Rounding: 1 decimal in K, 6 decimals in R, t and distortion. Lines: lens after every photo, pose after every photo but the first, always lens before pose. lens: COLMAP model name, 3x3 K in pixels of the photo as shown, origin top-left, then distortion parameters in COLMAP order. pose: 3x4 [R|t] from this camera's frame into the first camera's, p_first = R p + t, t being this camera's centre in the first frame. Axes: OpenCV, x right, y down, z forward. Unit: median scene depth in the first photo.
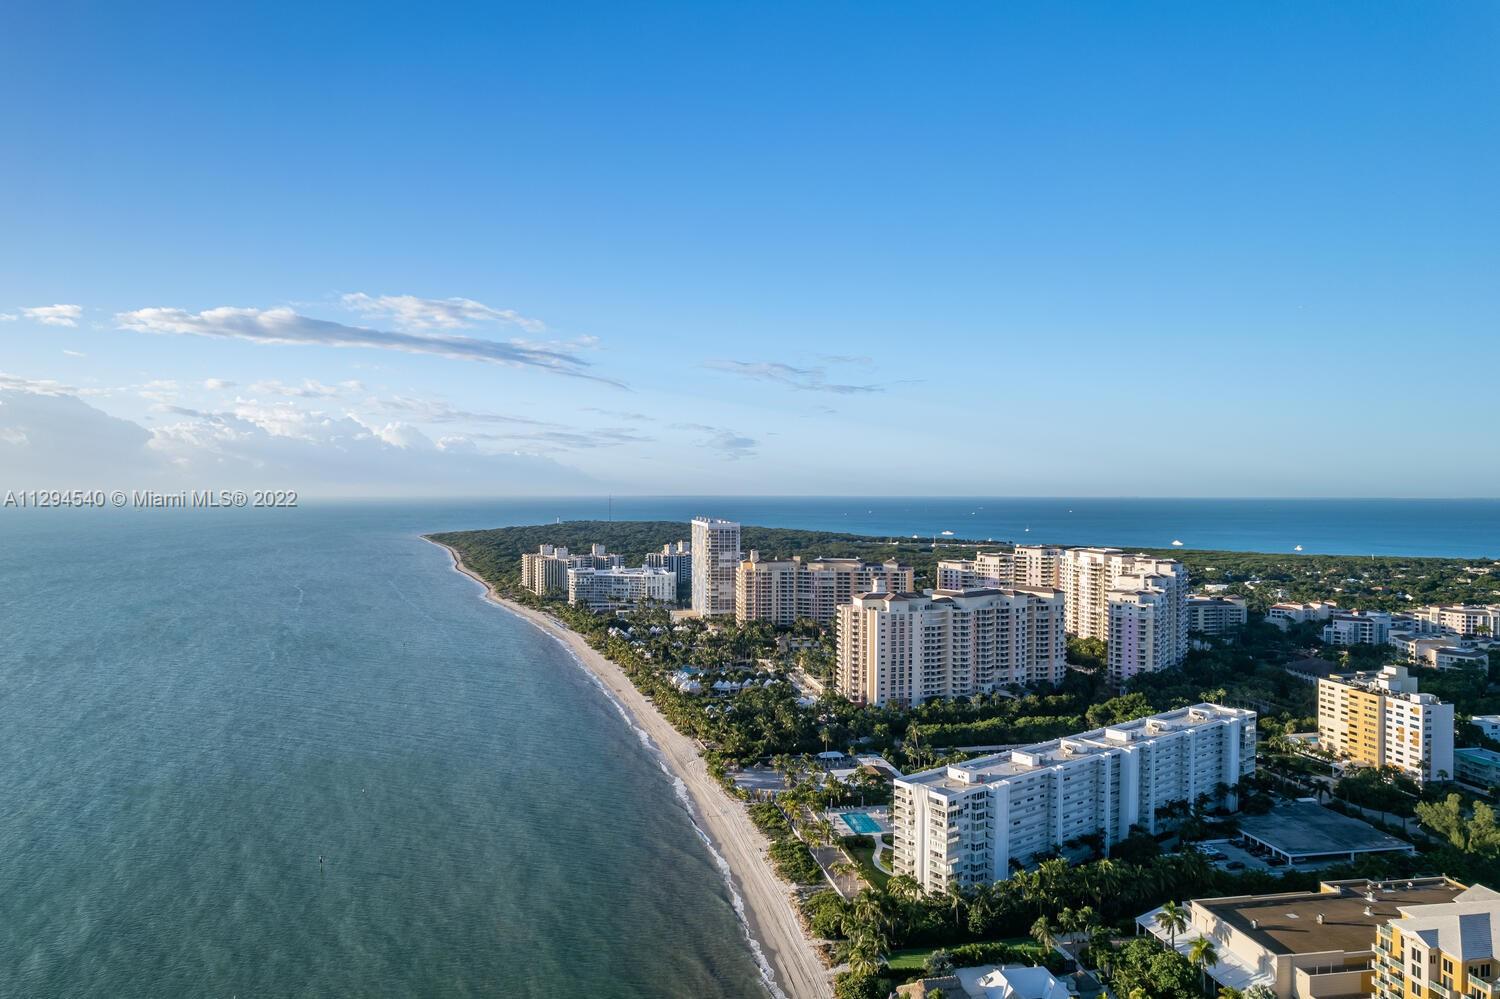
lens RADIAL K [[982.0, 0, 757.9], [0, 982.0, 498.1], [0, 0, 1]] dist [-0.076908, 0.076929]
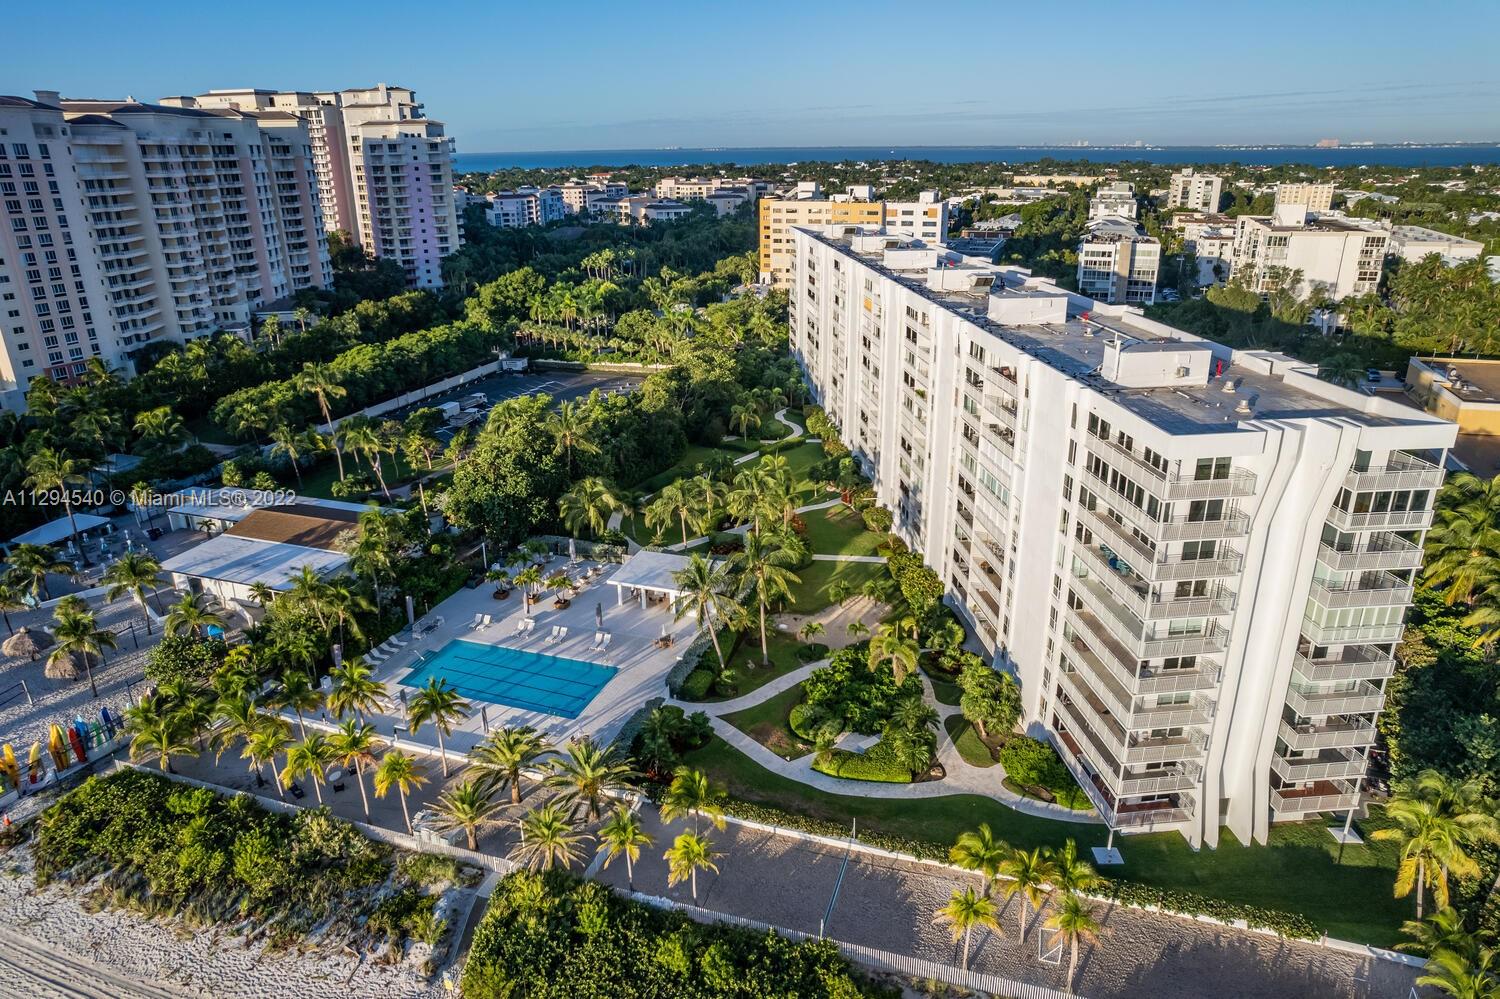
lens RADIAL K [[982.0, 0, 758.7], [0, 982.0, 506.3], [0, 0, 1]] dist [-0.076908, 0.076929]
pose [[0.516296, -0.316483, 0.795787, -0.049695], [0.023934, 0.934182, 0.355993, 0.123317], [-0.856076, -0.164751, 0.489889, 0.541286]]
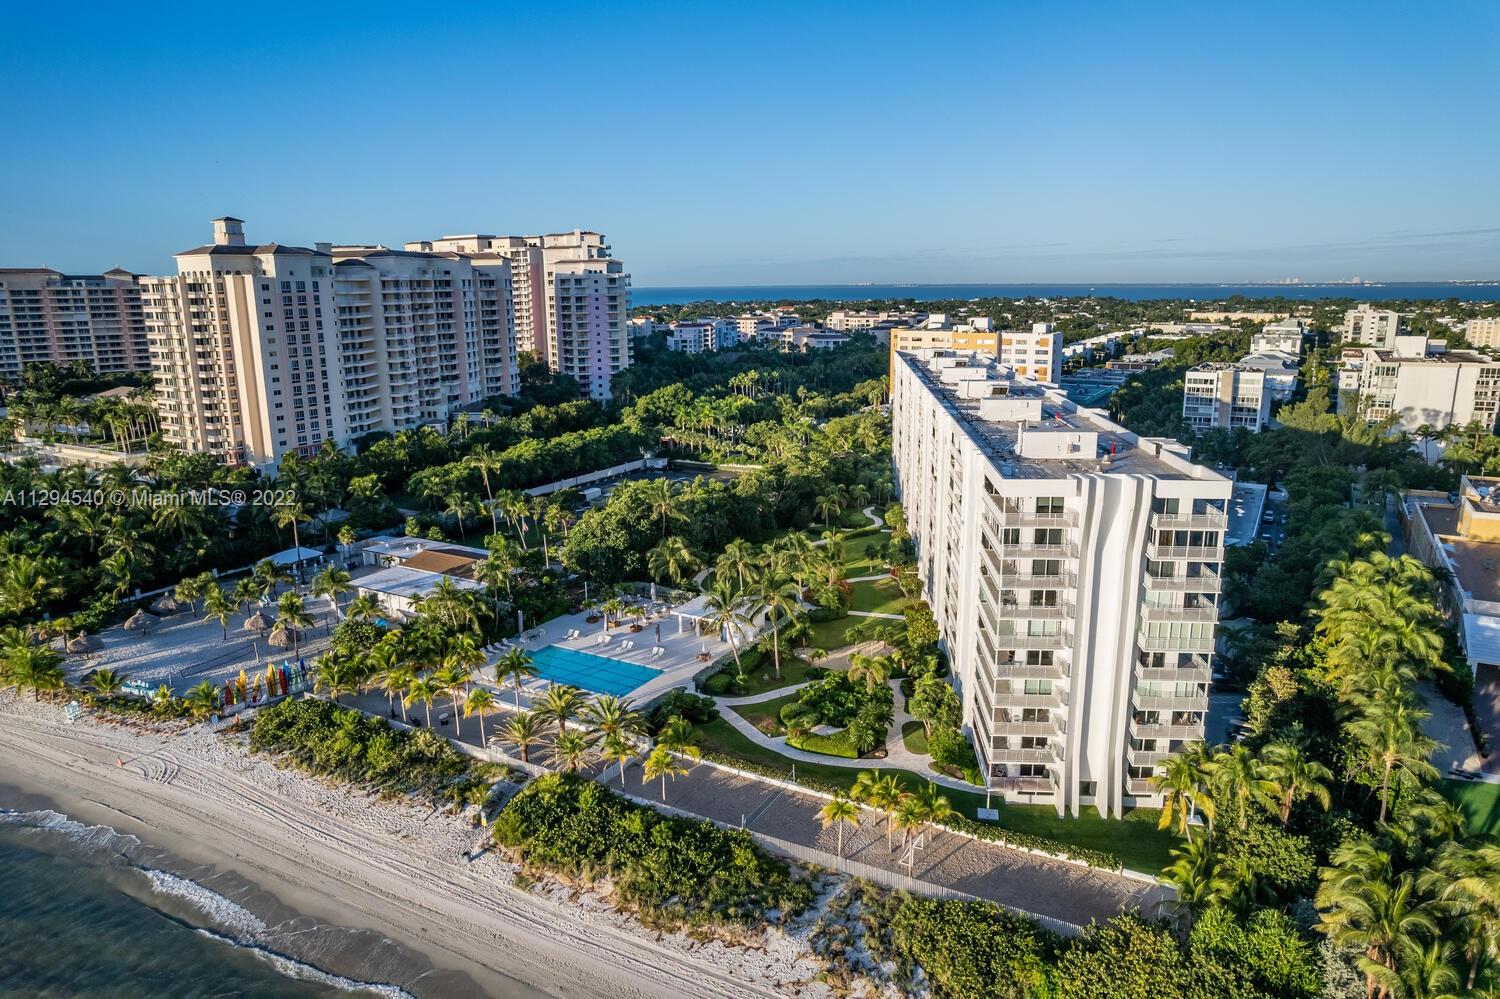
lens RADIAL K [[982.0, 0, 749.0], [0, 982.0, 503.7], [0, 0, 1]] dist [-0.076908, 0.076929]
pose [[0.673814, -0.183348, 0.715792, -0.077772], [0.025686, 0.973952, 0.225295, 0.124032], [-0.738454, -0.133421, 0.660972, 0.476223]]
